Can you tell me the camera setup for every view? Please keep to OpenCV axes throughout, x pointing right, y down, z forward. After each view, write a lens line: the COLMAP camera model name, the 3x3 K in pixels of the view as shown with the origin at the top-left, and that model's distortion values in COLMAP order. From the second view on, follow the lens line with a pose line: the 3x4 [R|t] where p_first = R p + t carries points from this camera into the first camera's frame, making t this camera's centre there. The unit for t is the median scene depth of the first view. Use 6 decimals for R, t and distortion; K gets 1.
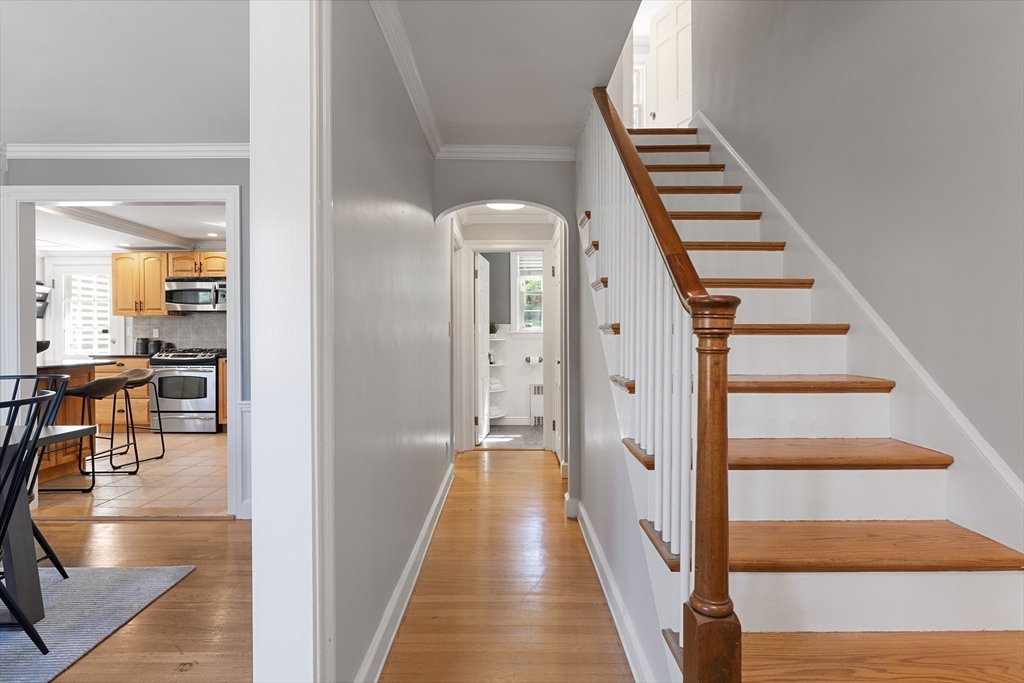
lens RADIAL K [[503.1, 0, 510.6], [0, 503.1, 336.4], [0, 0, 1]] dist [0.000291, 0.000217]
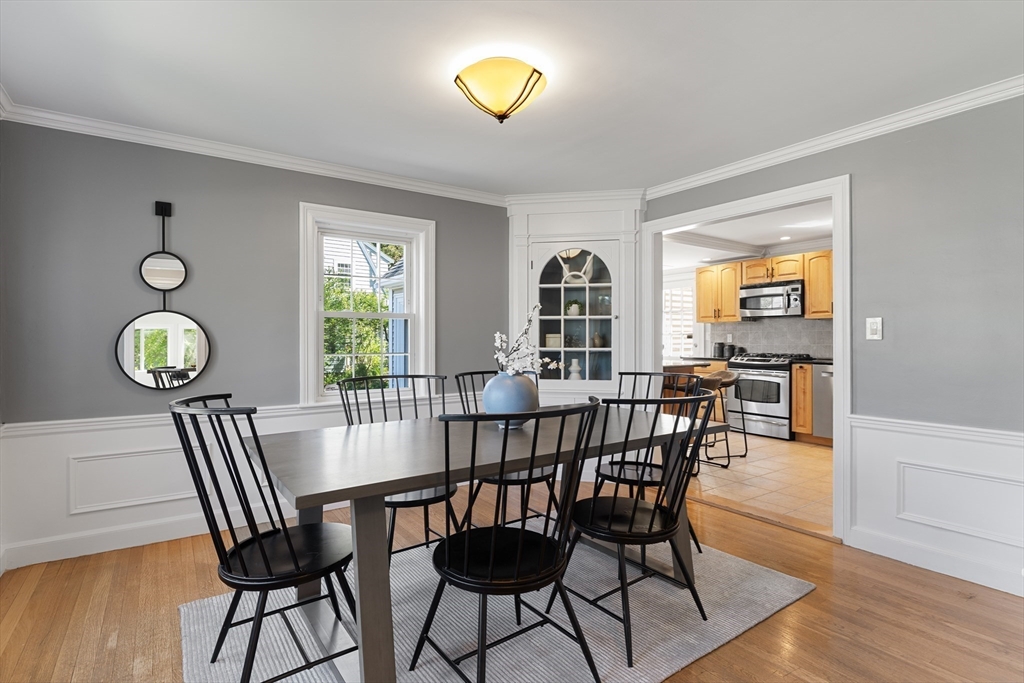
lens RADIAL K [[503.1, 0, 510.0], [0, 503.1, 341.7], [0, 0, 1]] dist [0.000291, 0.000217]
pose [[0.579470, 0.005474, -0.814975, -0.103562], [-0.003524, 0.999985, 0.004211, -0.001844], [0.814986, 0.000432, 0.579480, -0.009079]]
